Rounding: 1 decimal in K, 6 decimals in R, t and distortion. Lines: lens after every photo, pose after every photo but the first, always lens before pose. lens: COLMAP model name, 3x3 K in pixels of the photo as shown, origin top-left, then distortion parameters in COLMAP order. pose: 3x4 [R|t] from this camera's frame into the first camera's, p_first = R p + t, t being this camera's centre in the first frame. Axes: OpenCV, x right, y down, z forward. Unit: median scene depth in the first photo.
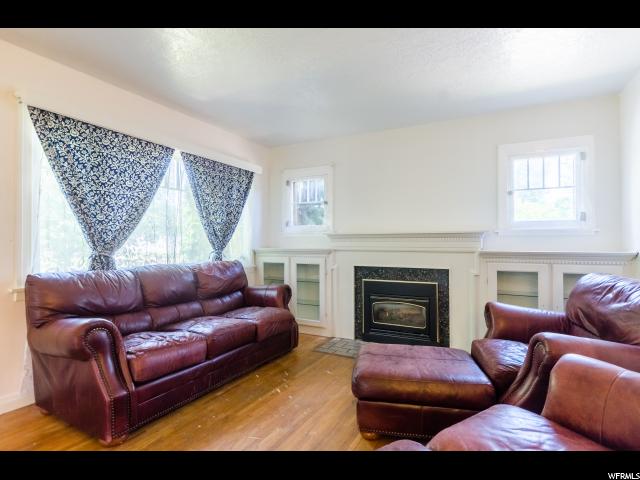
lens RADIAL K [[332.4, 0, 320.0], [0, 332.4, 240.0], [0, 0, 1]] dist [0.001580, 0.000172]
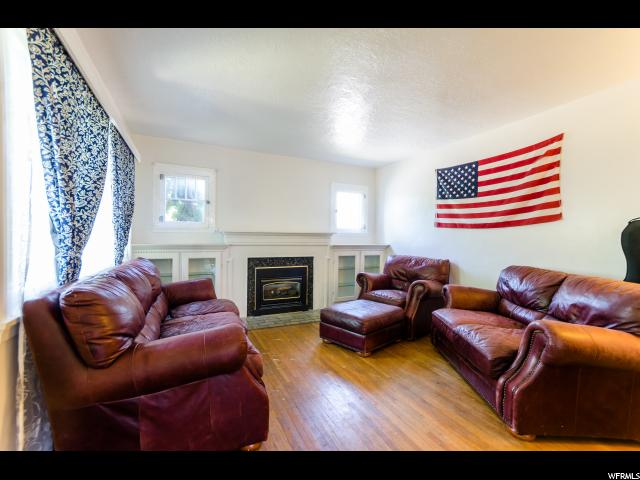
lens RADIAL K [[273.2, 0, 320.0], [0, 273.2, 240.0], [0, 0, 1]] dist [-0.000190, -0.000026]
pose [[0.616971, 0.001024, 0.786985, -0.565582], [-0.019387, 0.999715, 0.013898, -0.008060], [-0.786747, -0.023832, 0.616816, 0.172819]]
